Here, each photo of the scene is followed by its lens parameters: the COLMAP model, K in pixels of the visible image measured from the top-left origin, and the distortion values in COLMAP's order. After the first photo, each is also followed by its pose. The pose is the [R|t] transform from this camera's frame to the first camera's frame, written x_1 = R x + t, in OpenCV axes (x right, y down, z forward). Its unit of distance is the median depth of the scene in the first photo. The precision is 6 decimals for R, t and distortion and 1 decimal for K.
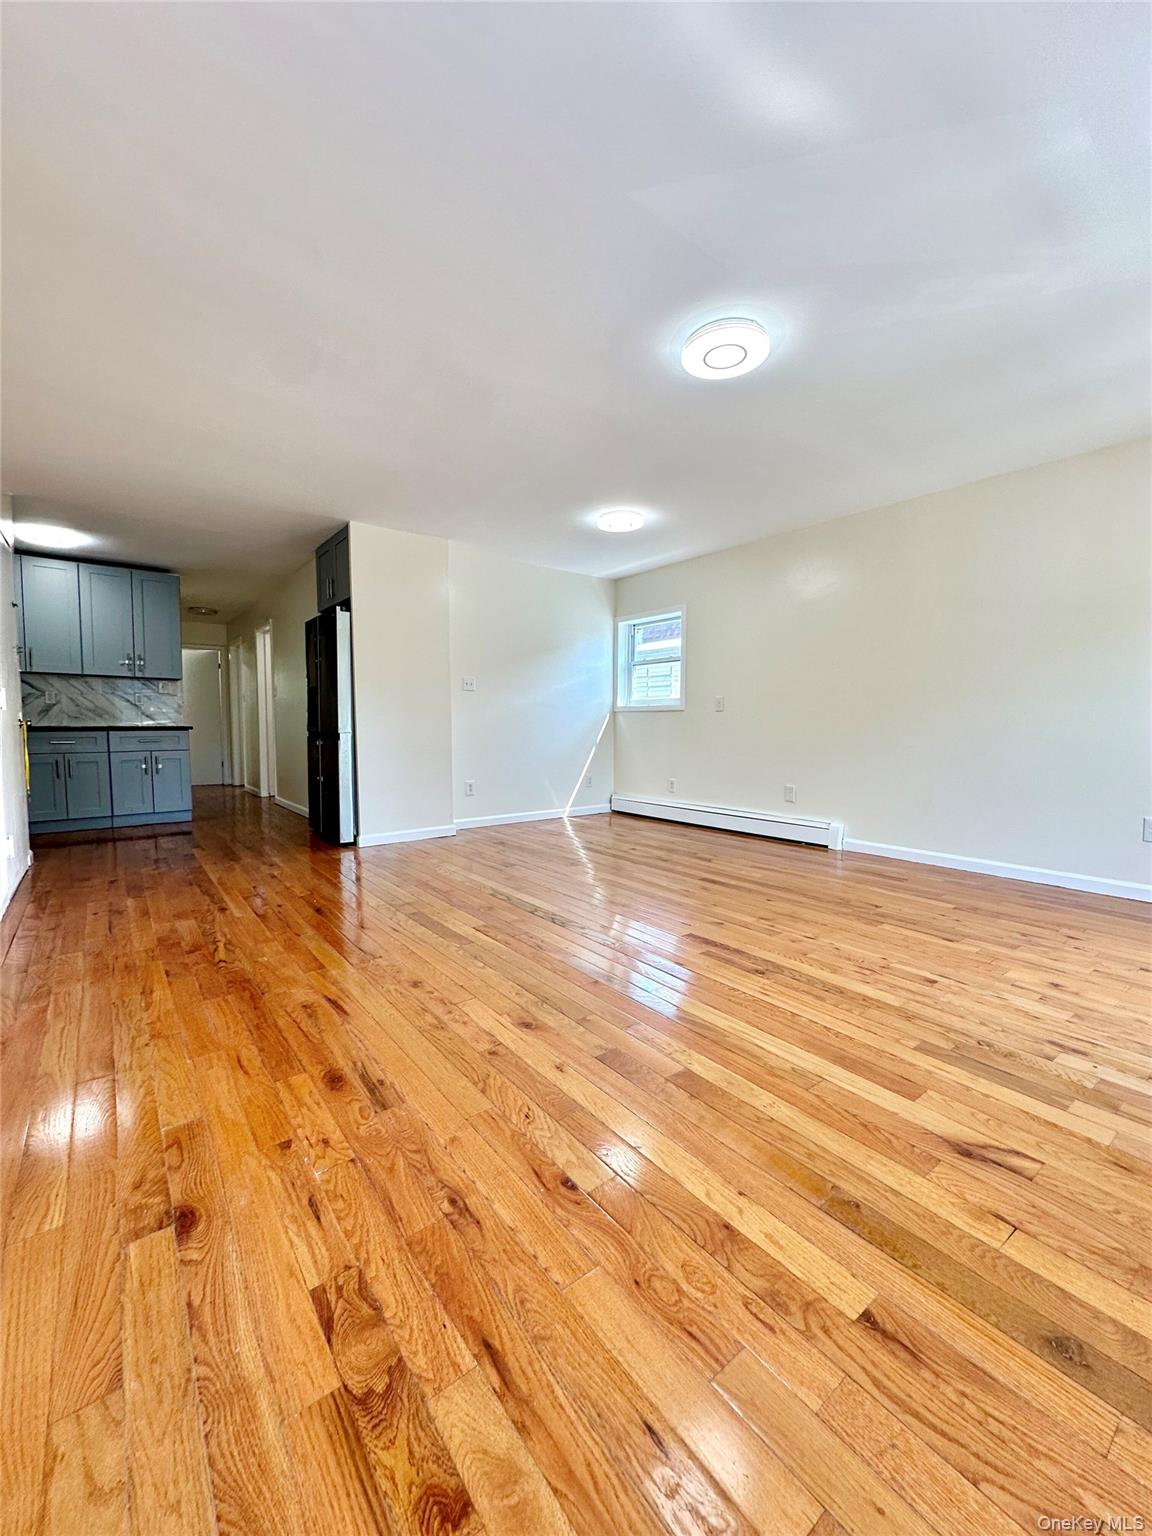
lens RADIAL K [[615.9, 0, 581.4], [0, 615.9, 766.0], [0, 0, 1]] dist [-0.004536, 0.001644]
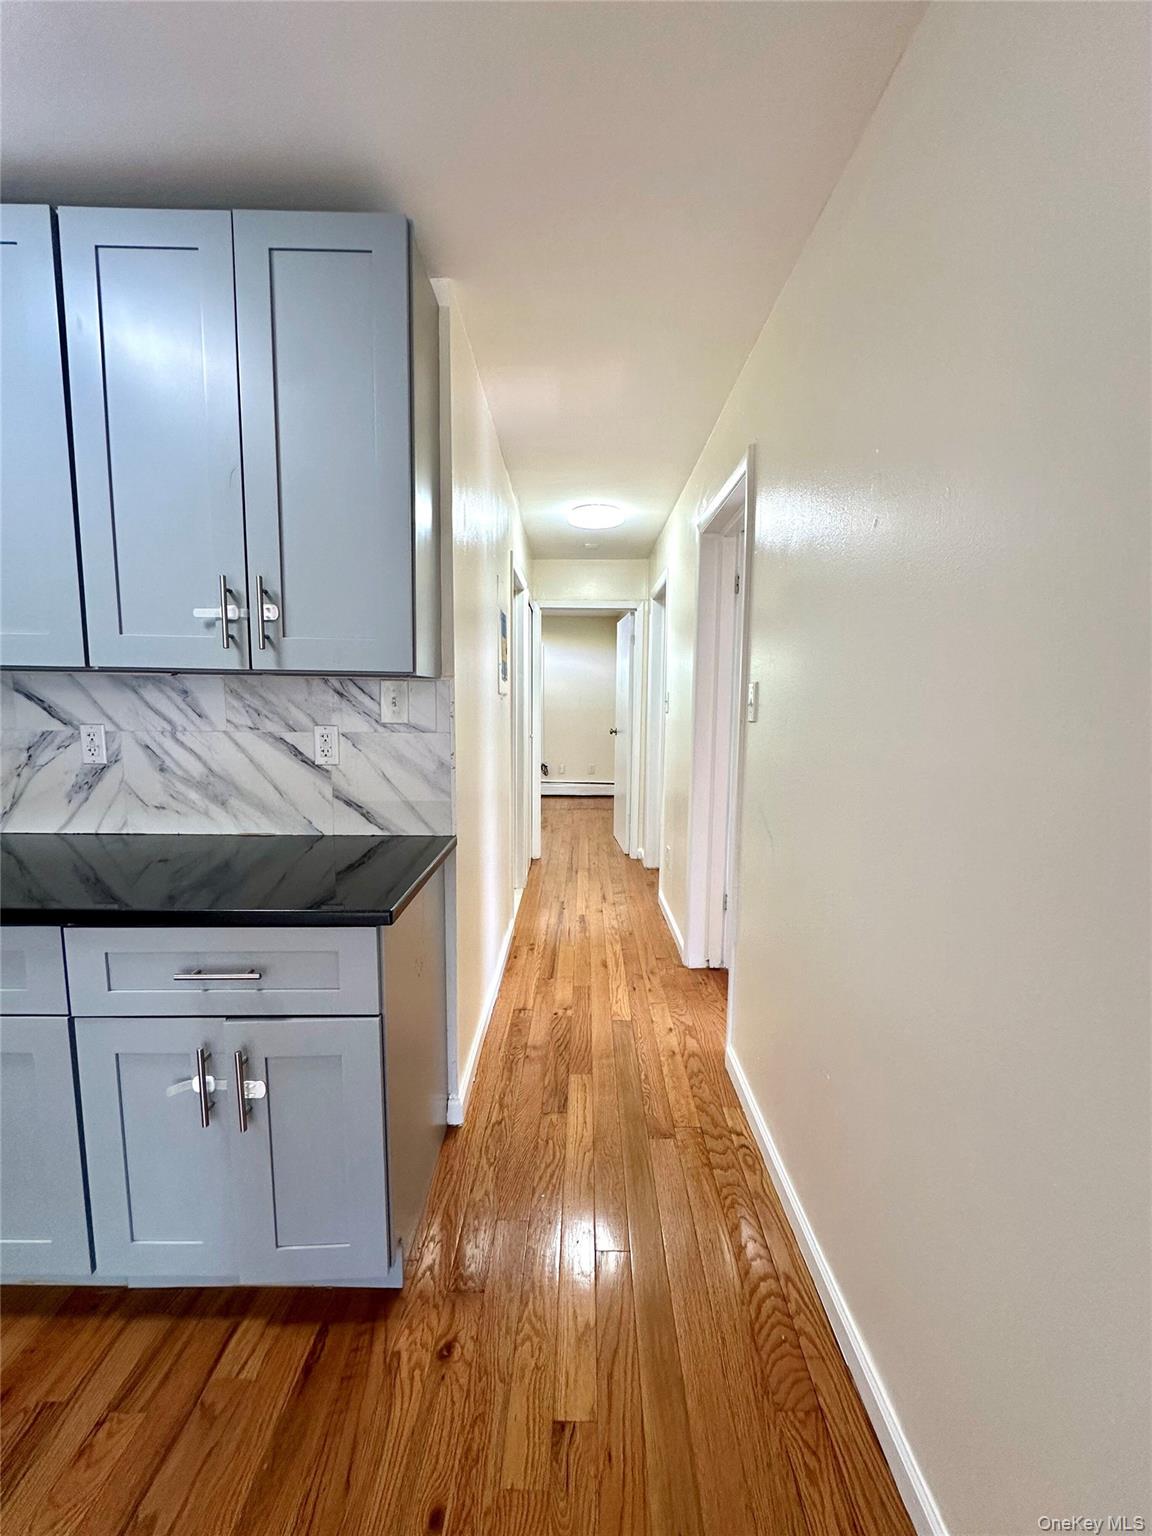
lens RADIAL K [[615.9, 0, 574.5], [0, 615.9, 778.7], [0, 0, 1]] dist [-0.004536, 0.001644]
pose [[0.781893, 0.084508, -0.617658, -0.607577], [-0.050397, 0.996095, 0.072488, -0.164387], [0.621372, -0.025550, 0.783099, 1.152912]]
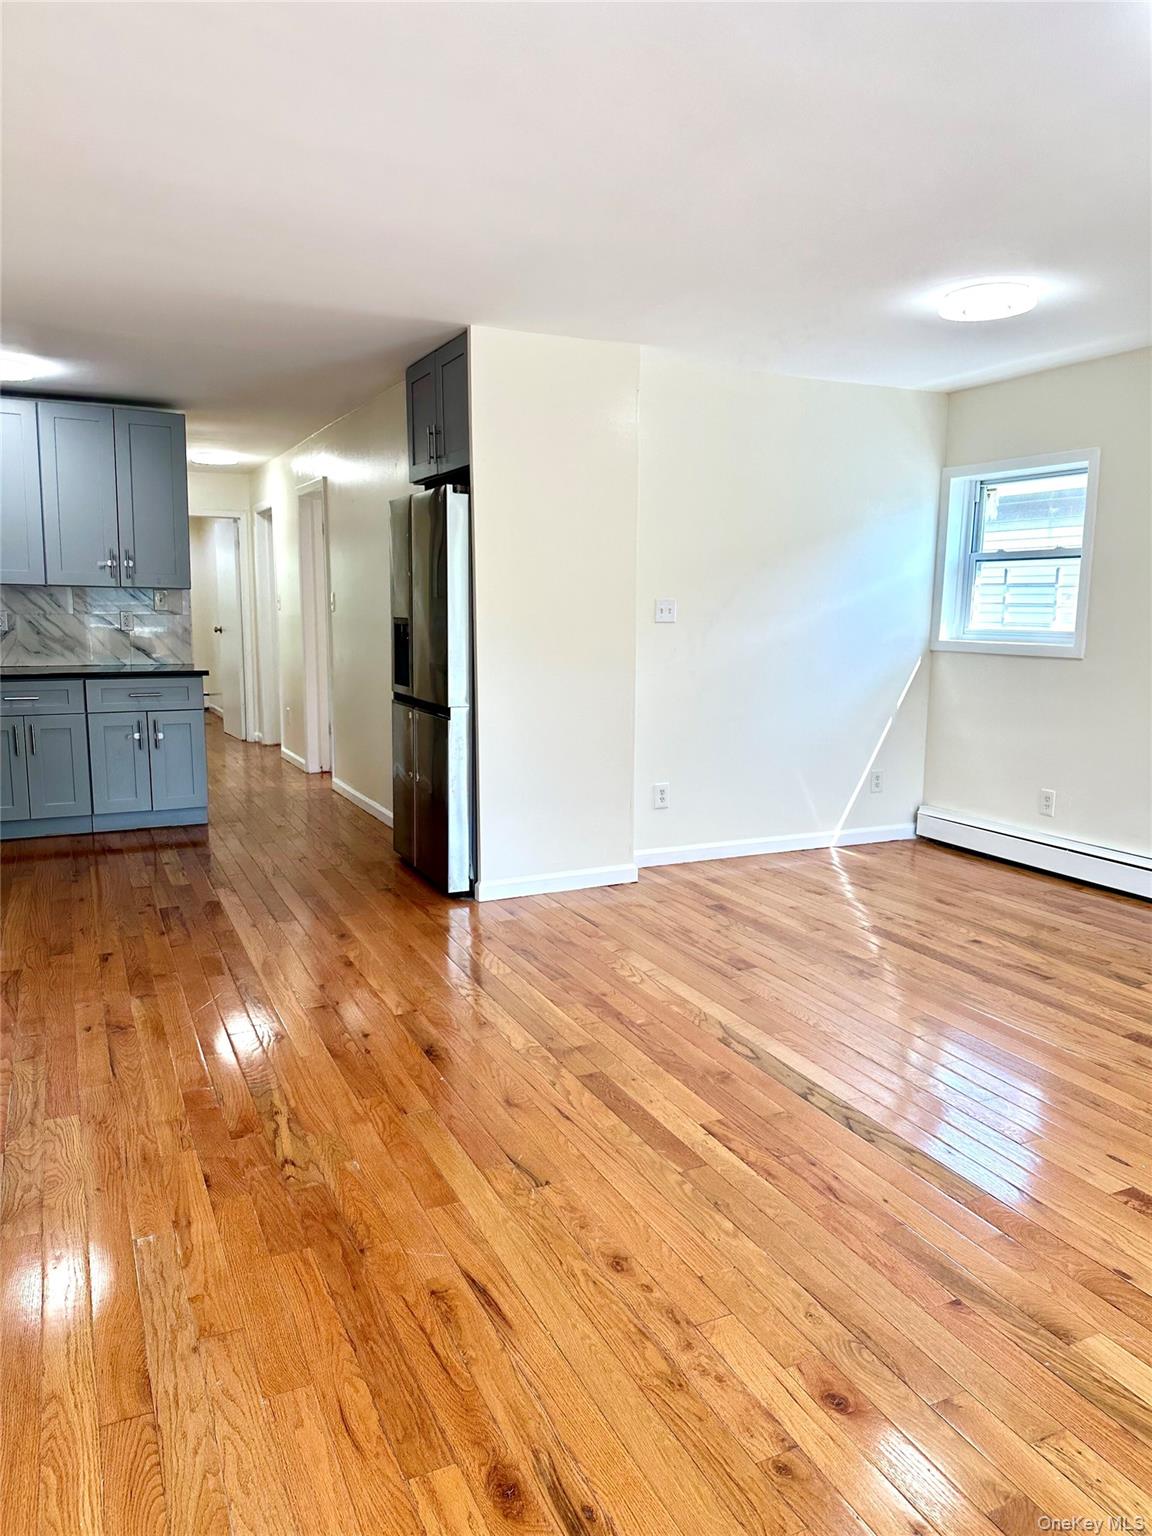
lens RADIAL K [[1087.6, 0, 587.1], [0, 1087.6, 766.3], [0, 0, 1]] dist [0.046924, -0.044002]
pose [[0.977372, 0.039001, -0.207901, -0.054295], [-0.022632, 0.996495, 0.080537, -0.085905], [0.210314, -0.074010, 0.974829, 0.031422]]
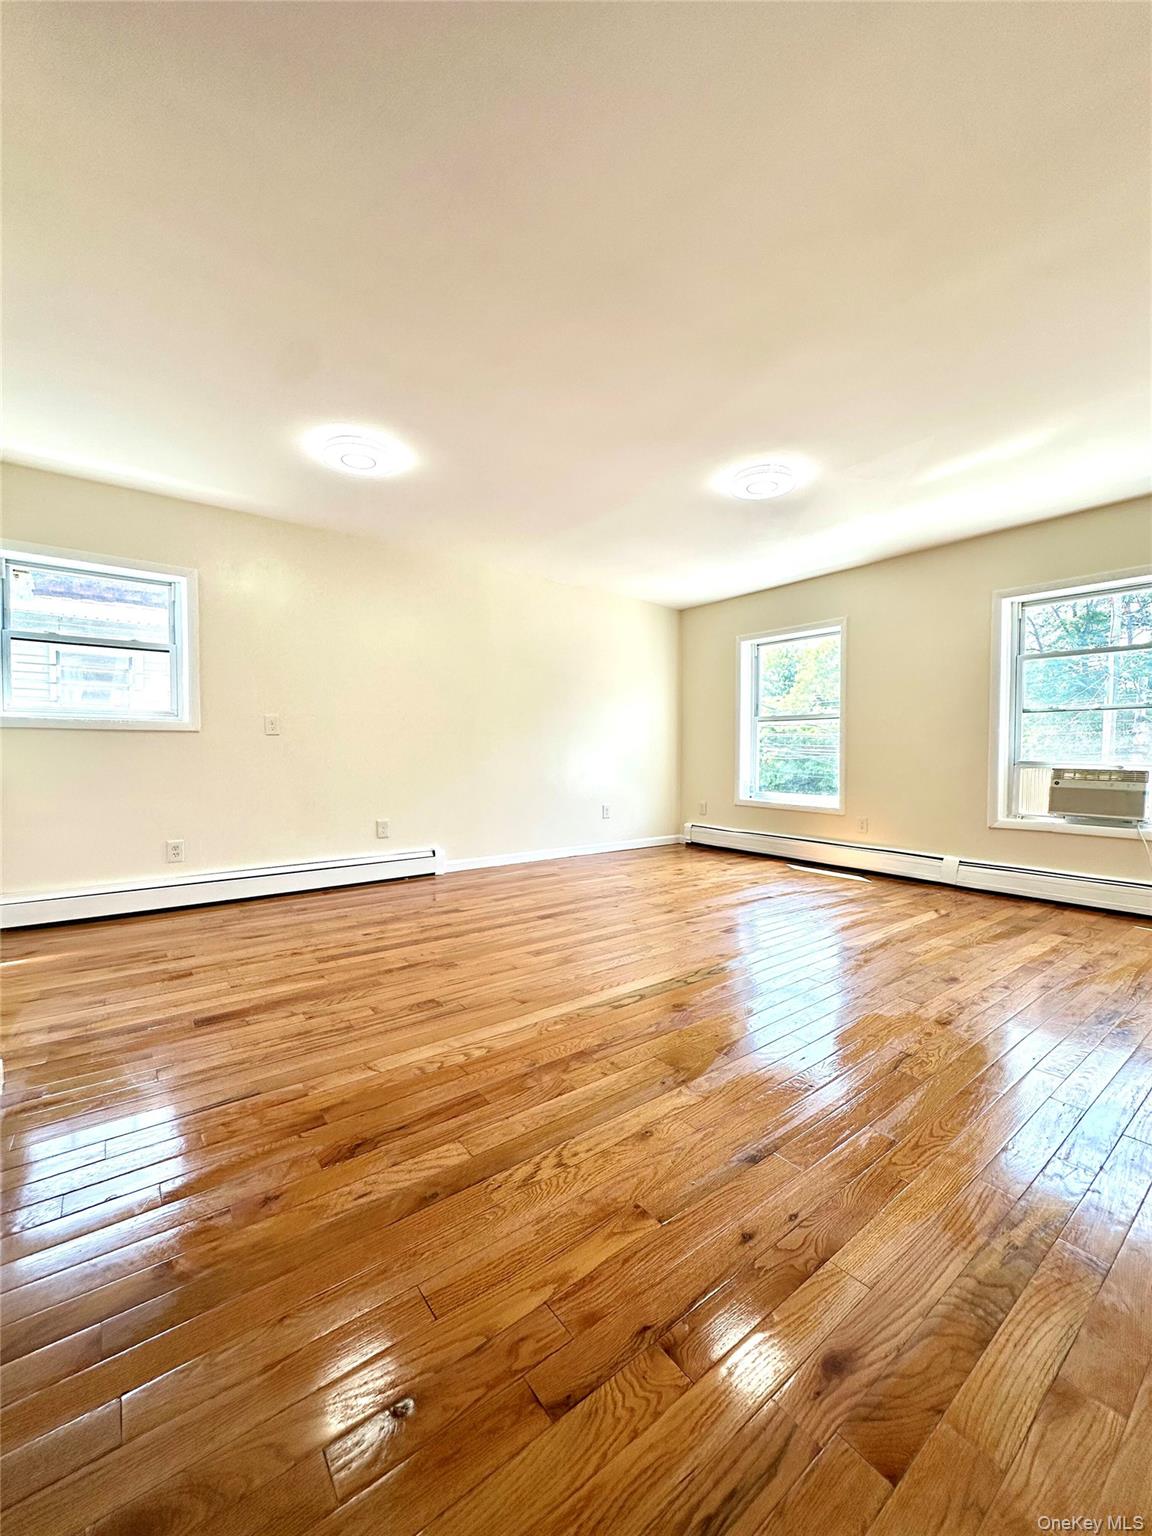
lens RADIAL K [[615.9, 0, 572.0], [0, 615.9, 771.7], [0, 0, 1]] dist [-0.004536, 0.001644]
pose [[0.009120, -0.039407, 0.999182, -0.625235], [0.065698, 0.997088, 0.038725, -0.062390], [-0.997798, 0.065291, 0.011683, 0.784562]]
